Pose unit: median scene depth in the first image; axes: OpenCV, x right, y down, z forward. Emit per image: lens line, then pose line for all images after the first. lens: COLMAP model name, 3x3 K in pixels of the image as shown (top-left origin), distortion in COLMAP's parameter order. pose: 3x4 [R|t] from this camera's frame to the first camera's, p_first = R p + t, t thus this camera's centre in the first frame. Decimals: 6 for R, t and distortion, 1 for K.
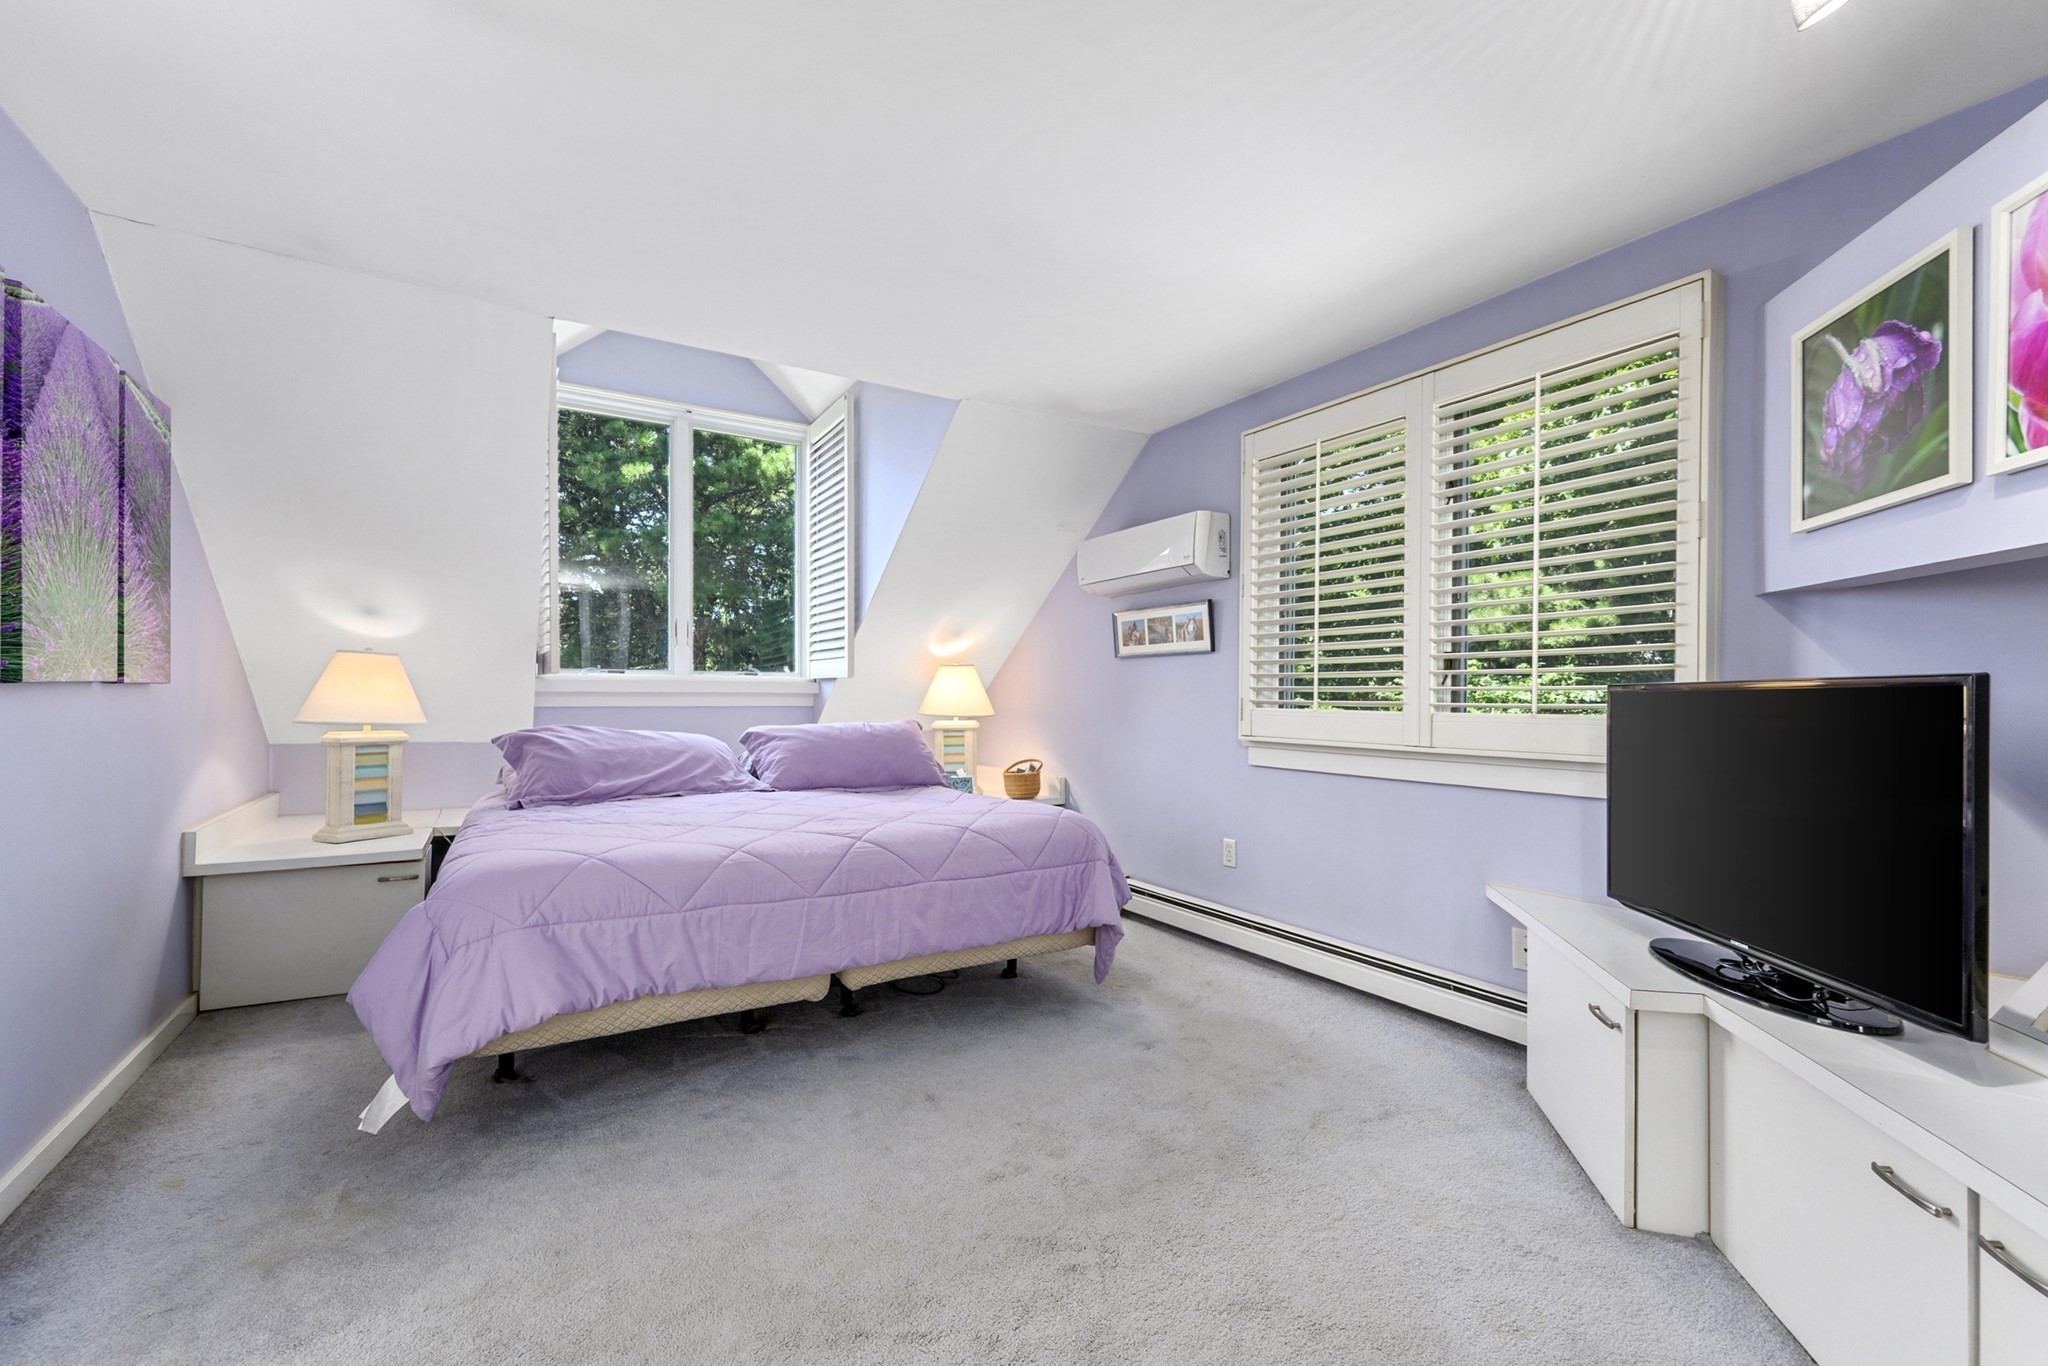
lens RADIAL K [[853.3, 0, 1026.5], [0, 853.3, 714.2], [0, 0, 1]] dist [0.000740, 0.000308]
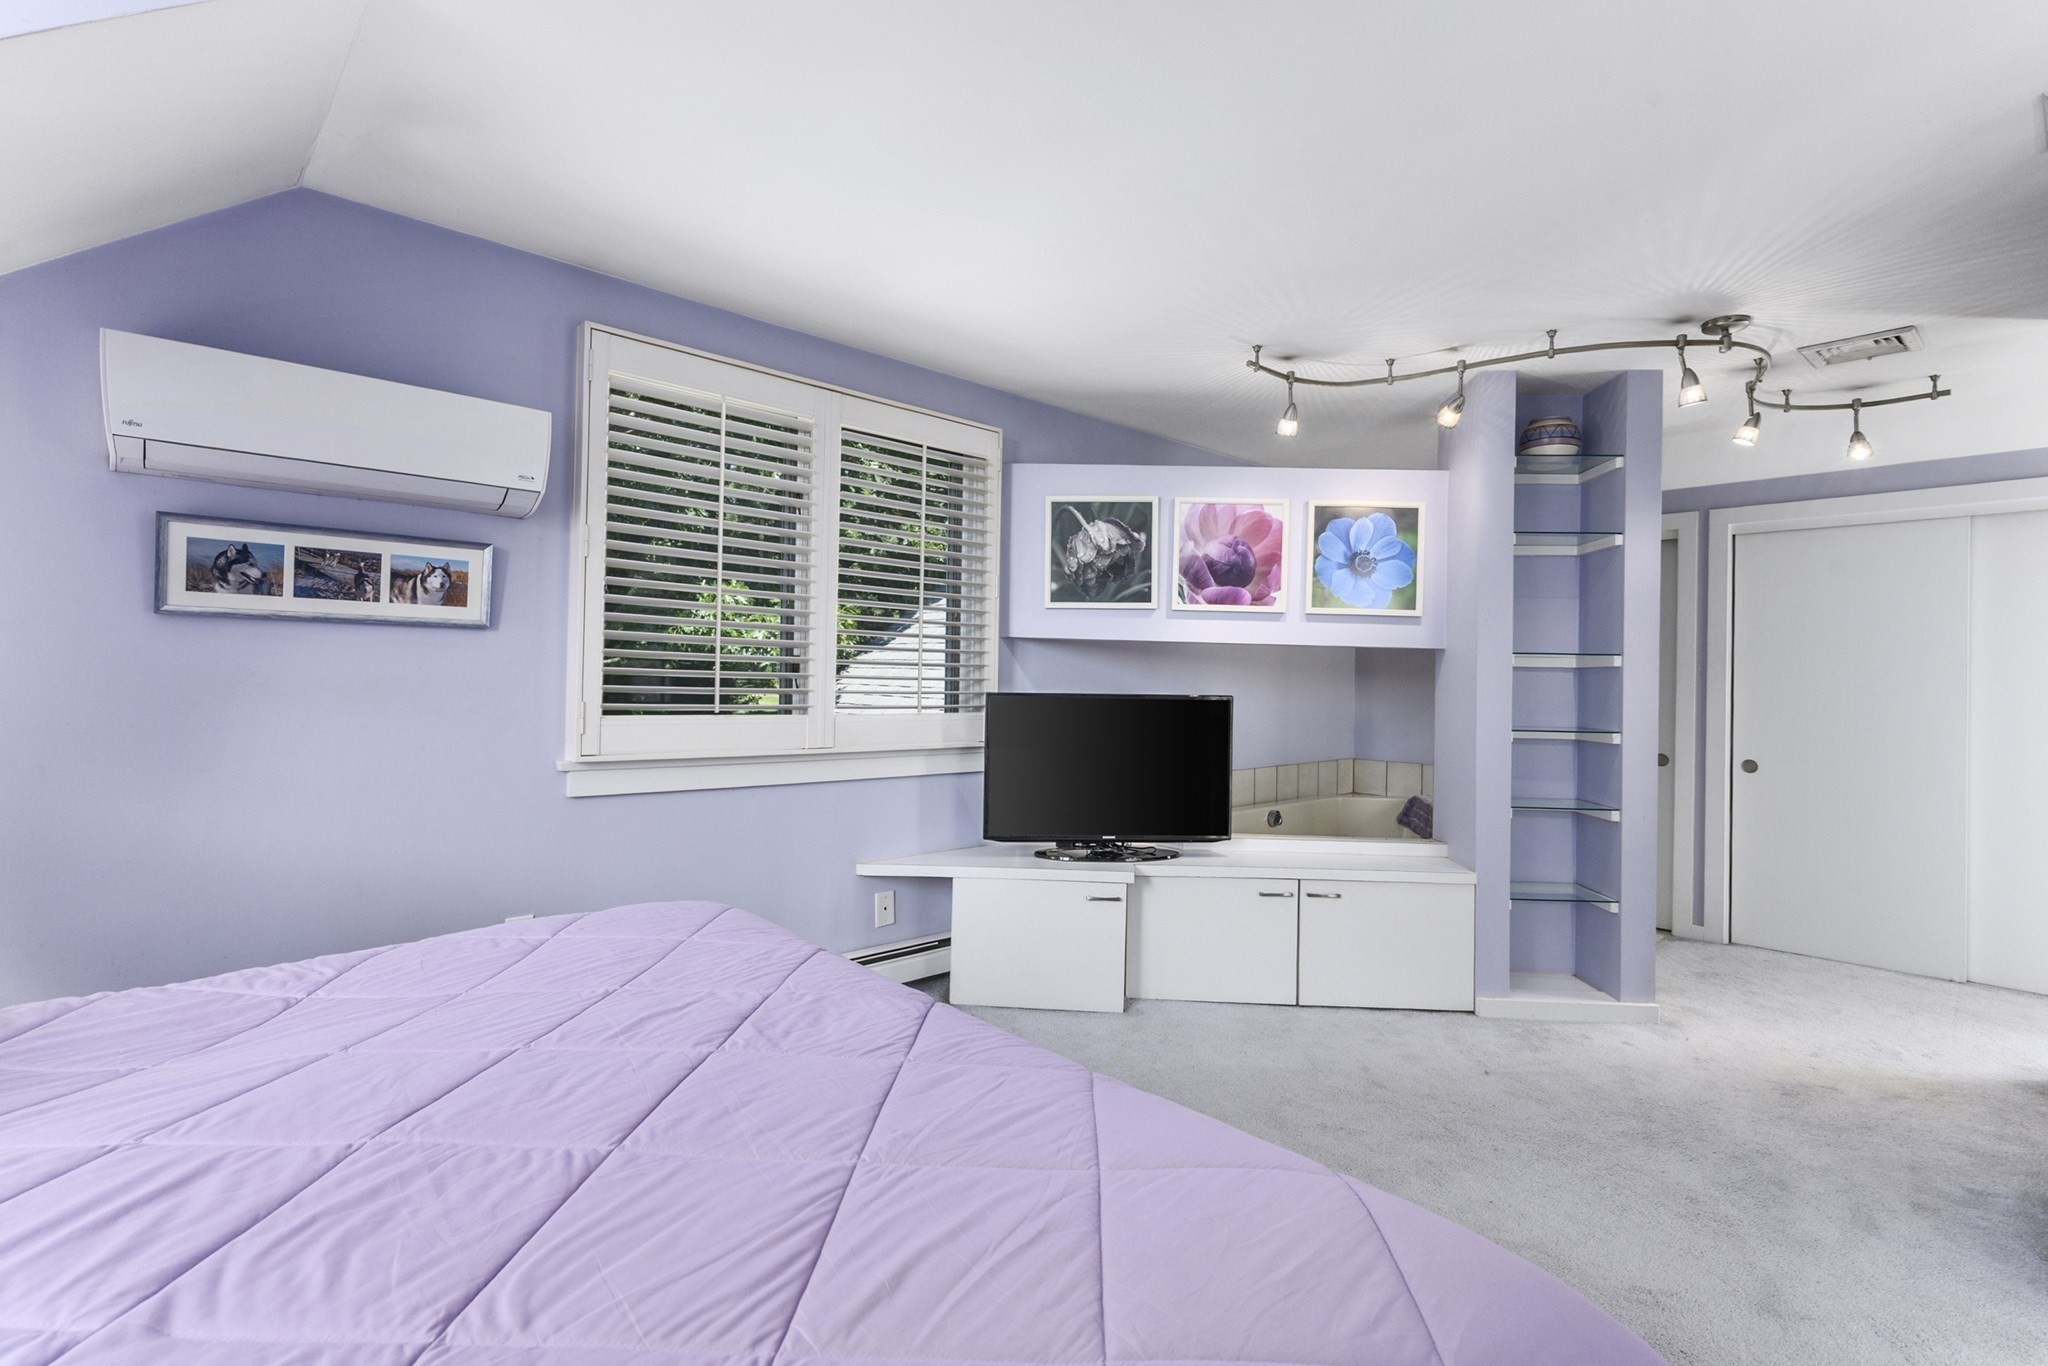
lens RADIAL K [[960.9, 0, 1024.0], [0, 960.9, 683.0], [0, 0, 1]] dist [-0.002102, -0.000254]
pose [[-0.194989, -0.009957, 0.980755, -0.911154], [-0.000164, 0.999949, 0.010120, -0.066263], [-0.980805, 0.001812, -0.194981, 1.246111]]
